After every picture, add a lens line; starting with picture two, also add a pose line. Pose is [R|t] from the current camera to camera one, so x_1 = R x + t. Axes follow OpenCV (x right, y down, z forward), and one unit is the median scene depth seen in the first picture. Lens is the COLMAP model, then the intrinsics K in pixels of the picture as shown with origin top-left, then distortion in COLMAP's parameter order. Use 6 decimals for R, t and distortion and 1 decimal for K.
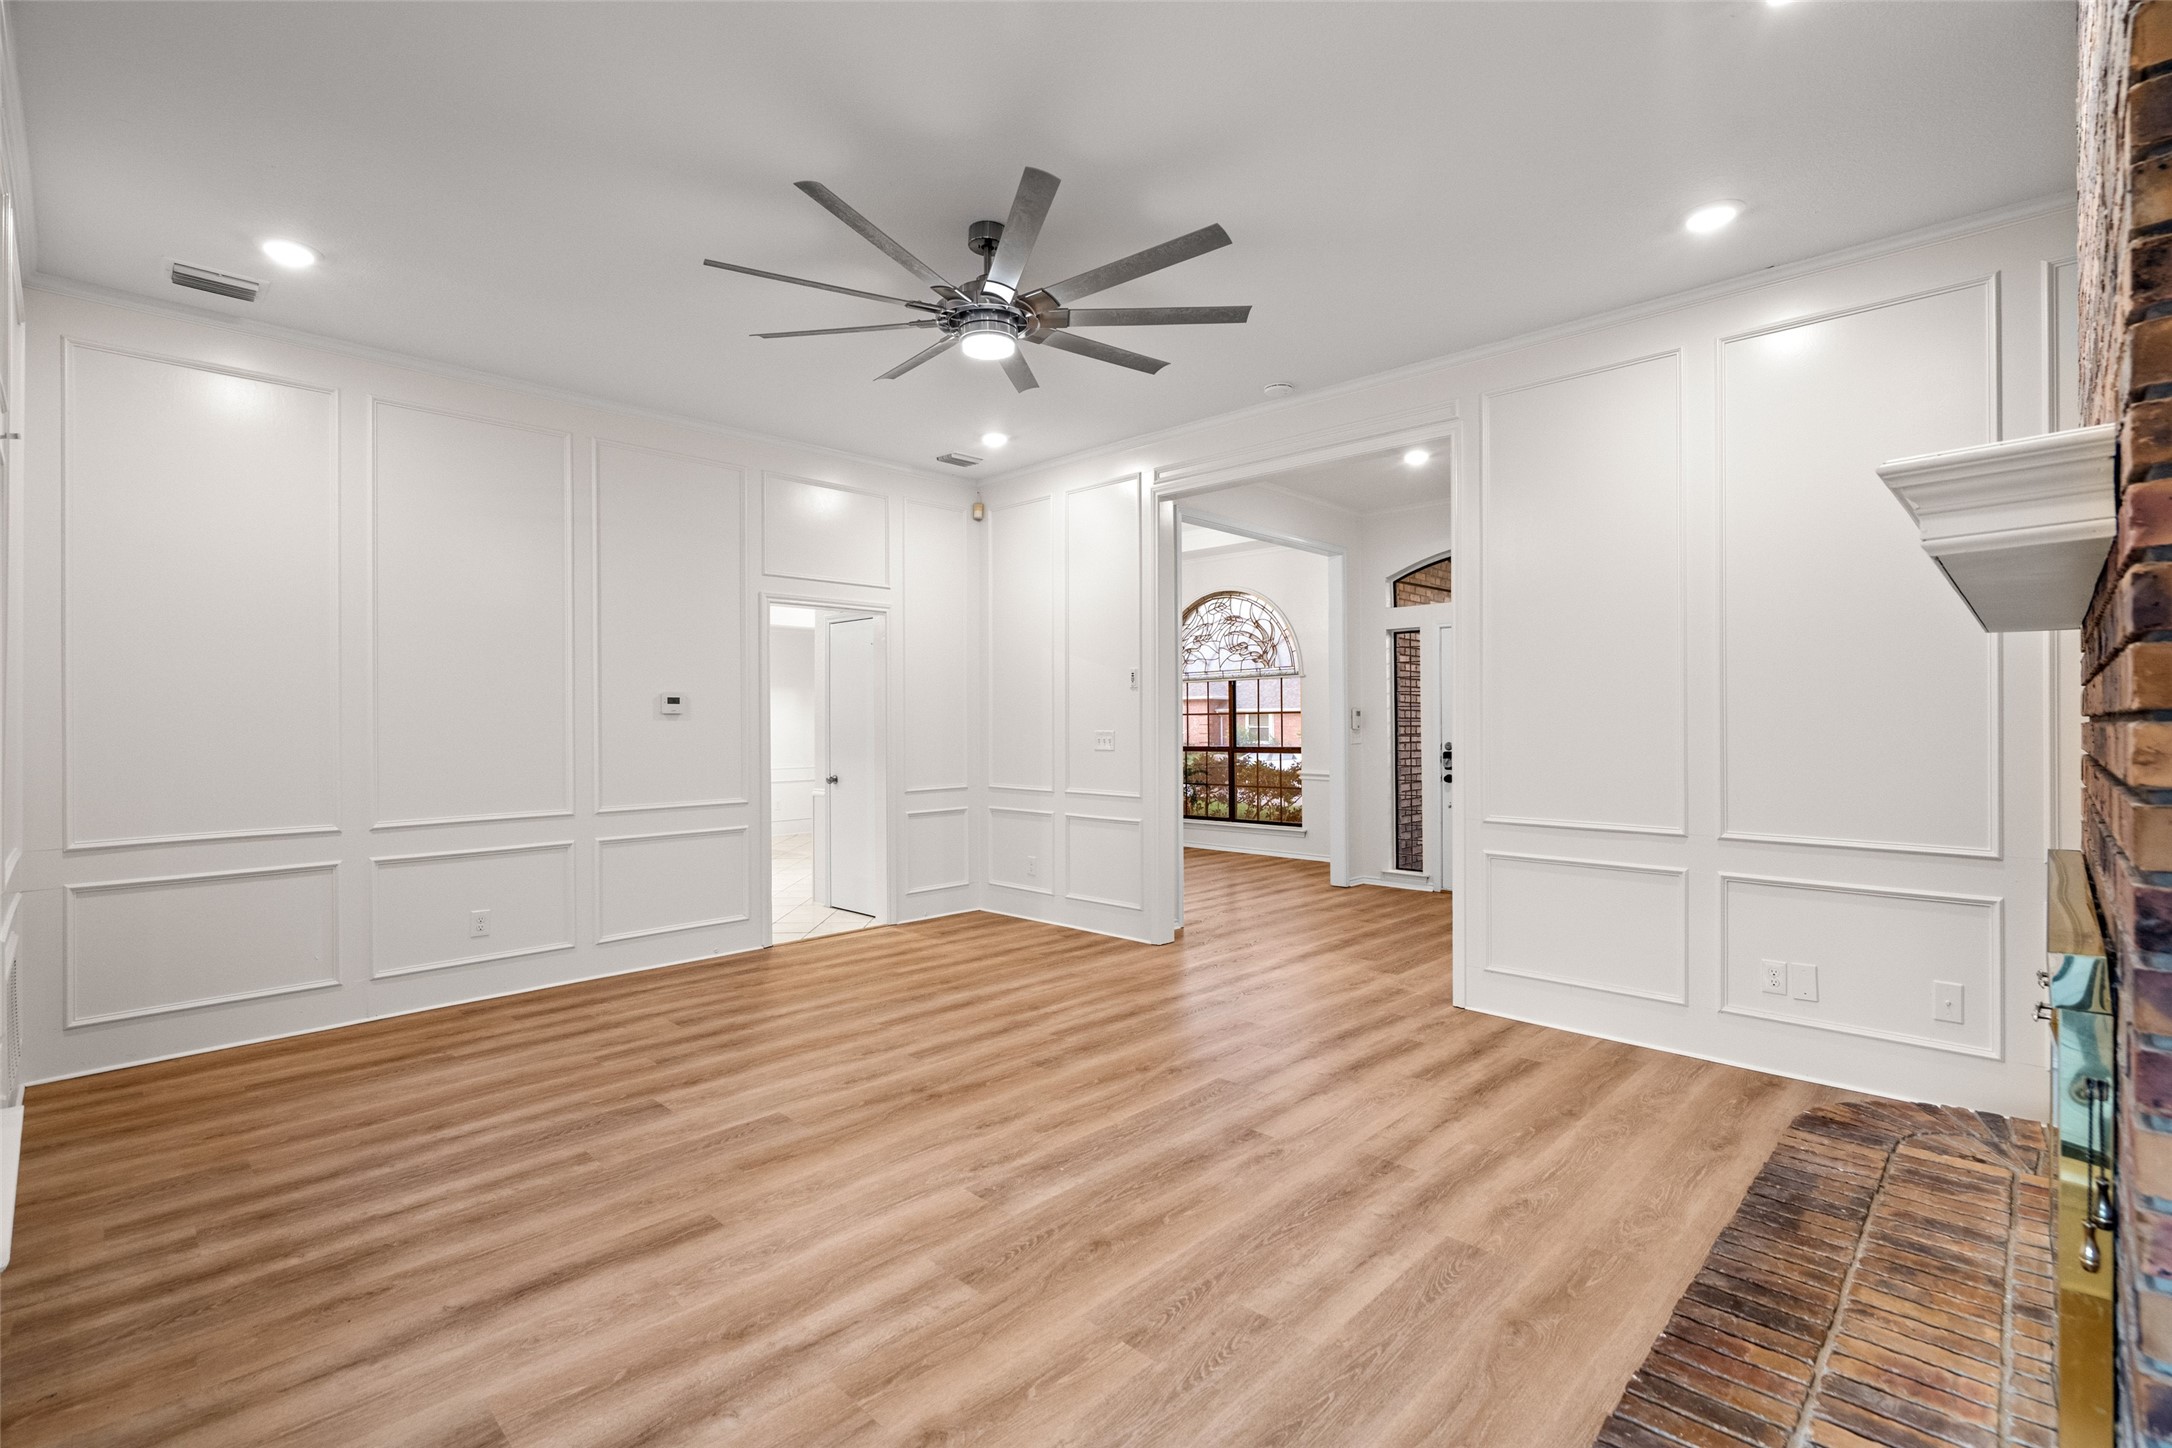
lens RADIAL K [[978.5, 0, 1101.4], [0, 978.5, 708.9], [0, 0, 1]] dist [-0.001142, 0.000734]
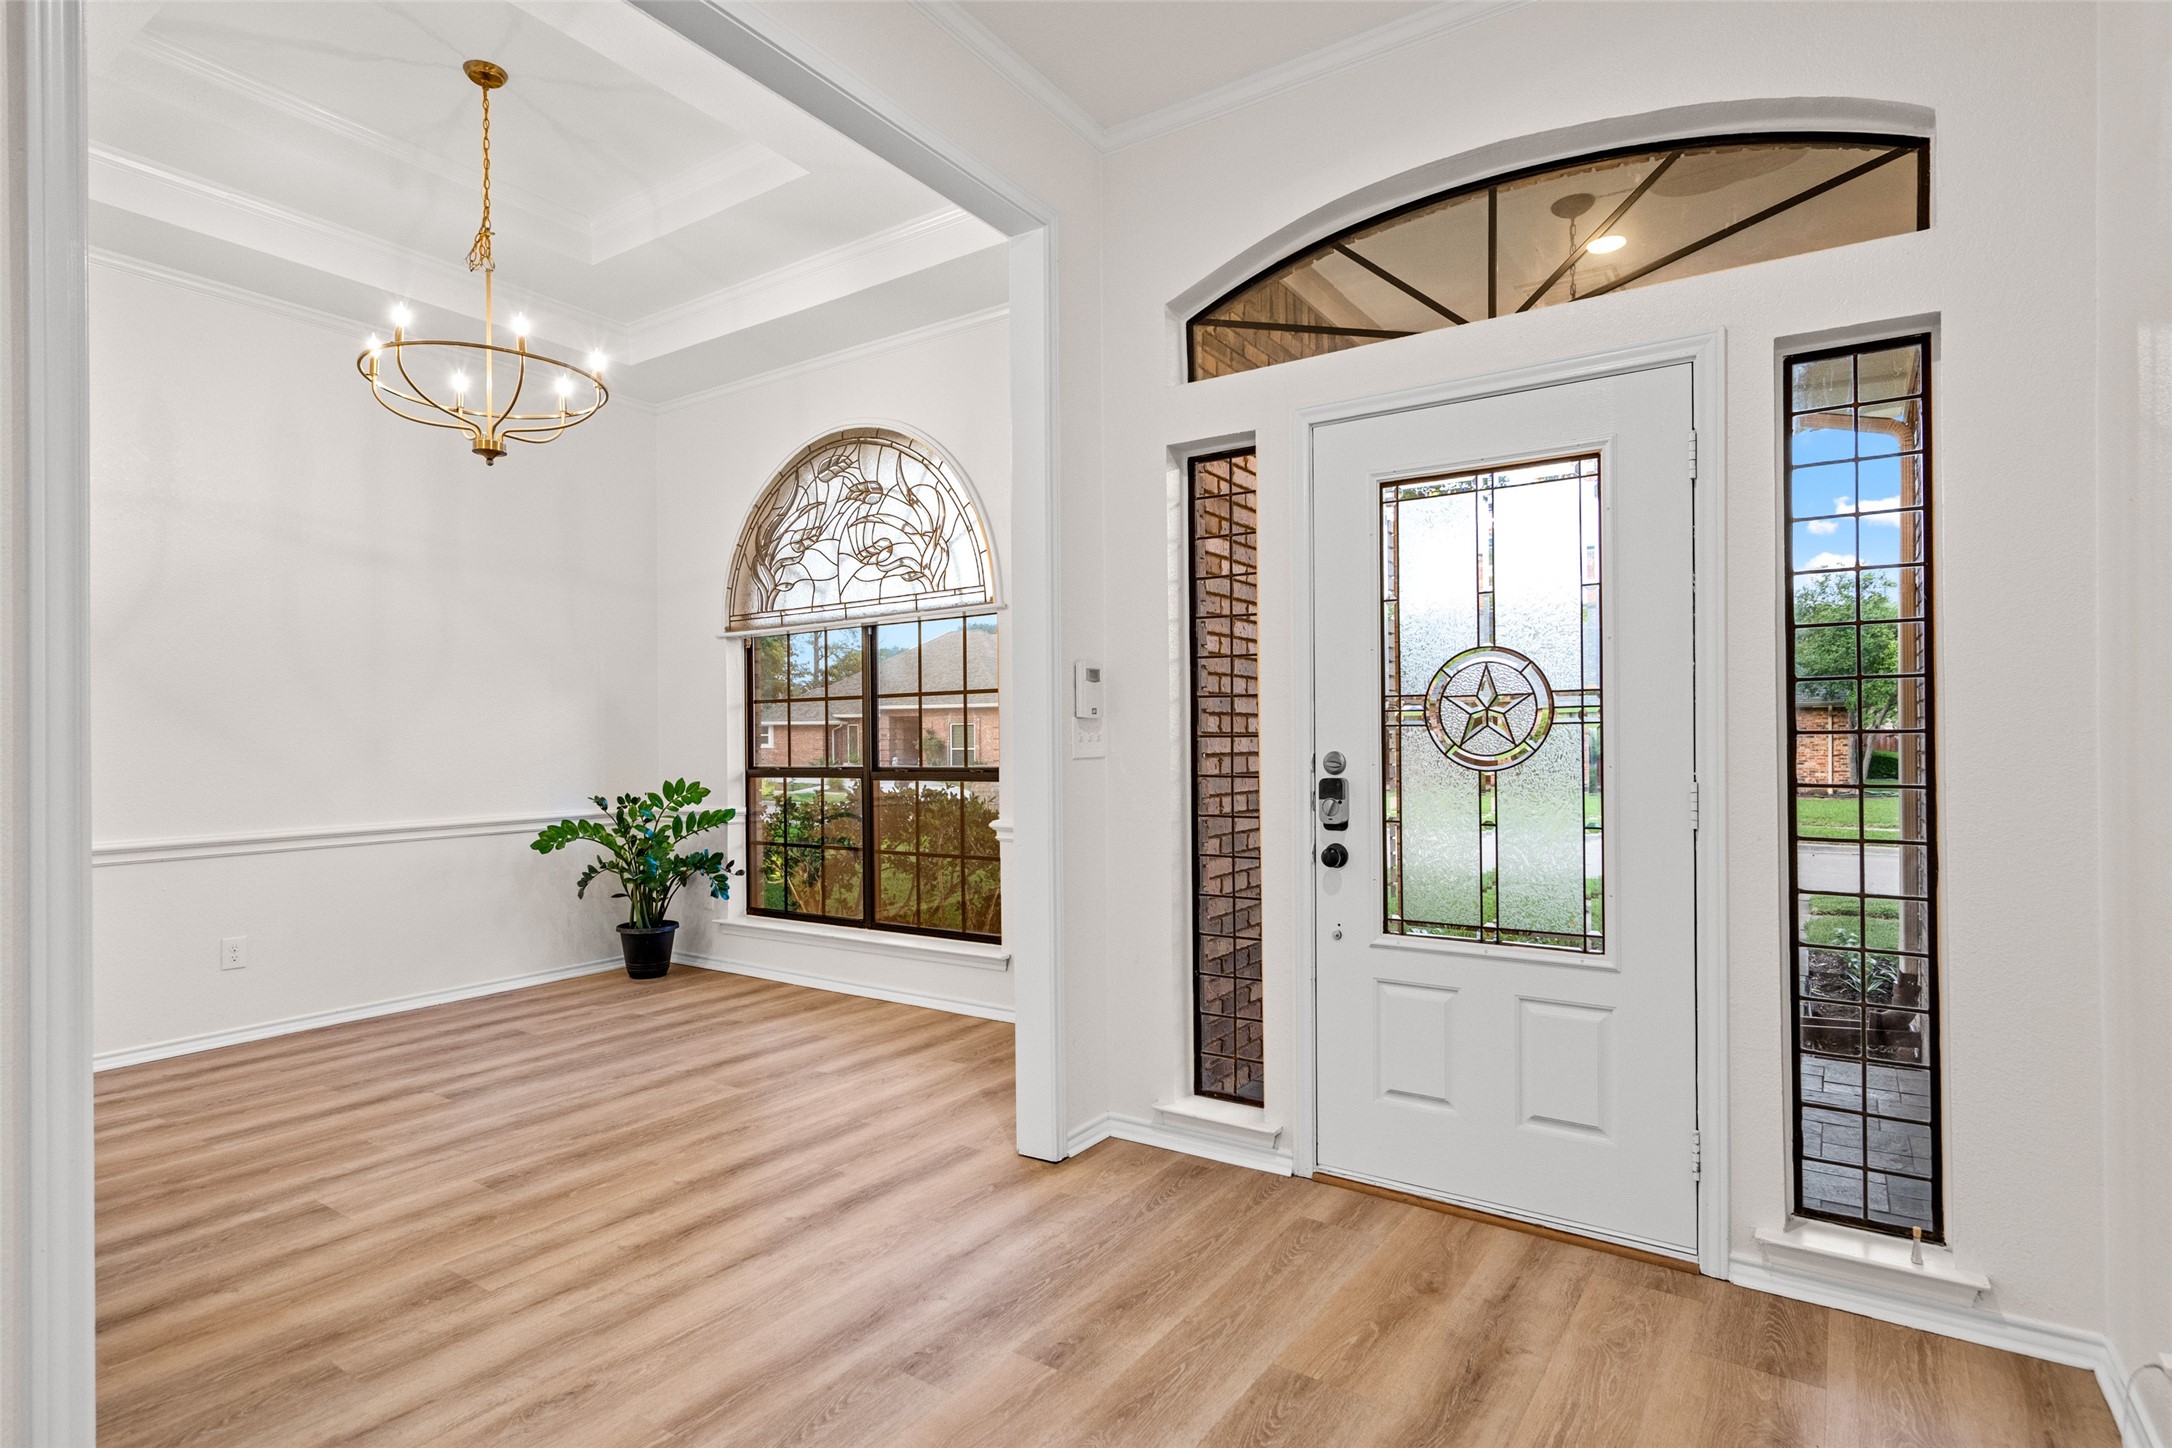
lens RADIAL K [[1105.5, 0, 1078.8], [0, 1105.5, 734.5], [0, 0, 1]] dist [0.003984, 0.000799]
pose [[0.987176, -0.003816, 0.159592, 0.182718], [0.001611, 0.999902, 0.013940, 0.020178], [-0.159630, -0.013504, 0.987085, 0.567412]]
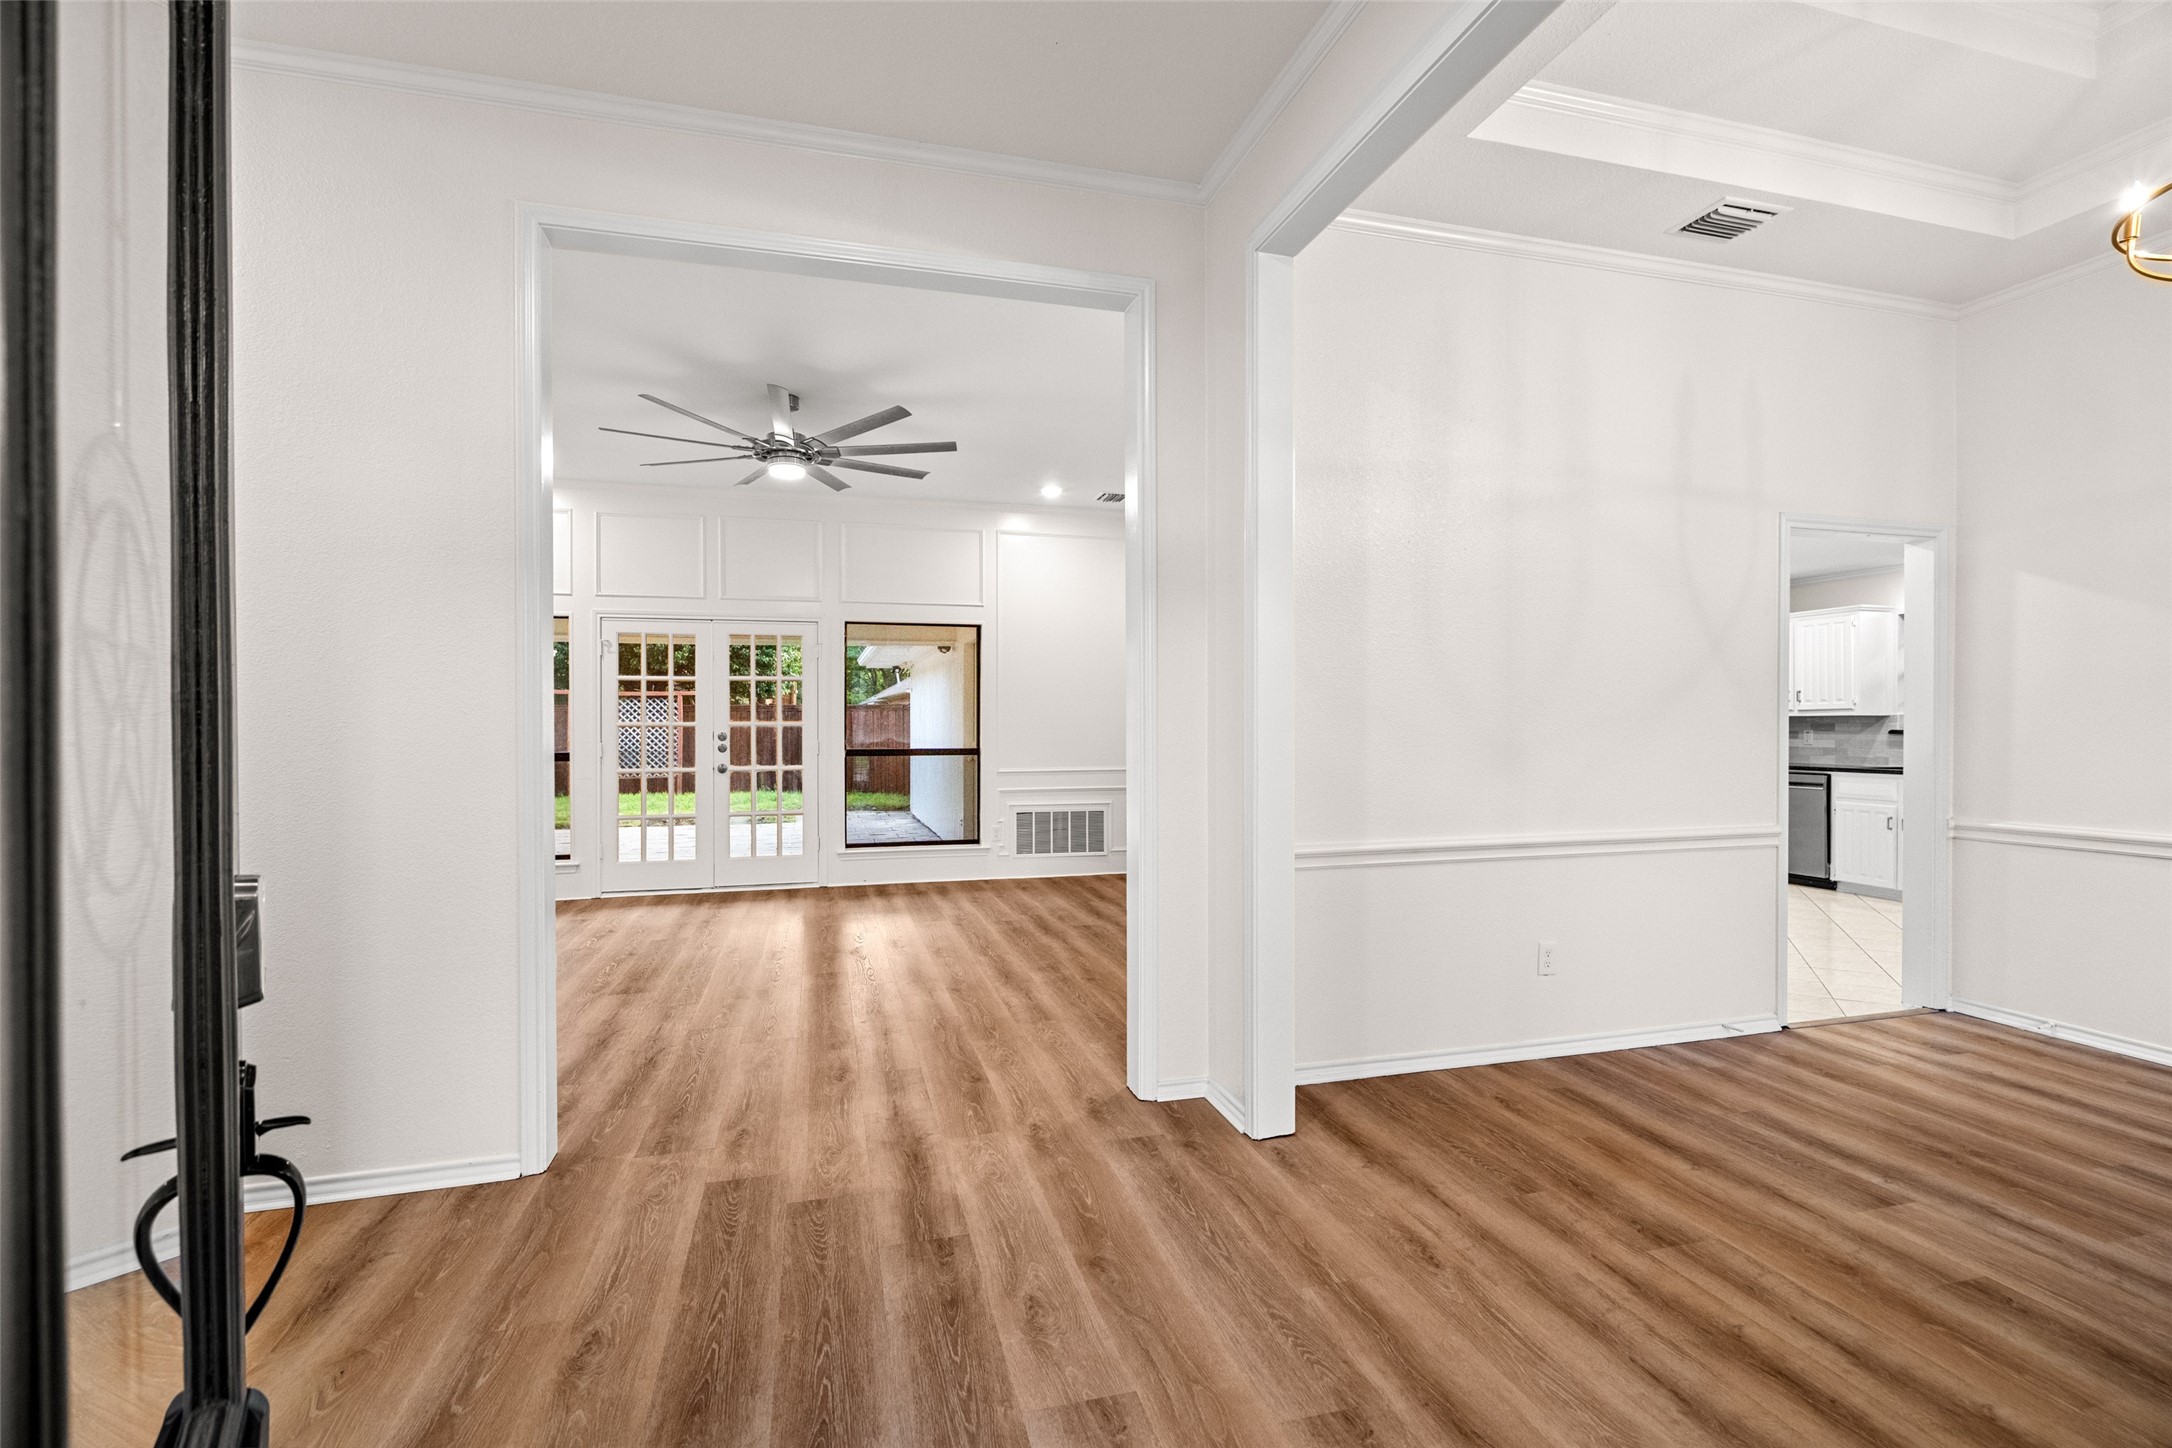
lens RADIAL K [[978.5, 0, 1081.4], [0, 978.5, 714.4], [0, 0, 1]] dist [-0.001142, 0.000734]
pose [[-0.515982, -0.003401, -0.856593, 0.400513], [0.017669, 0.999737, -0.014612, 0.019741], [0.856417, -0.022675, -0.515786, 0.894251]]
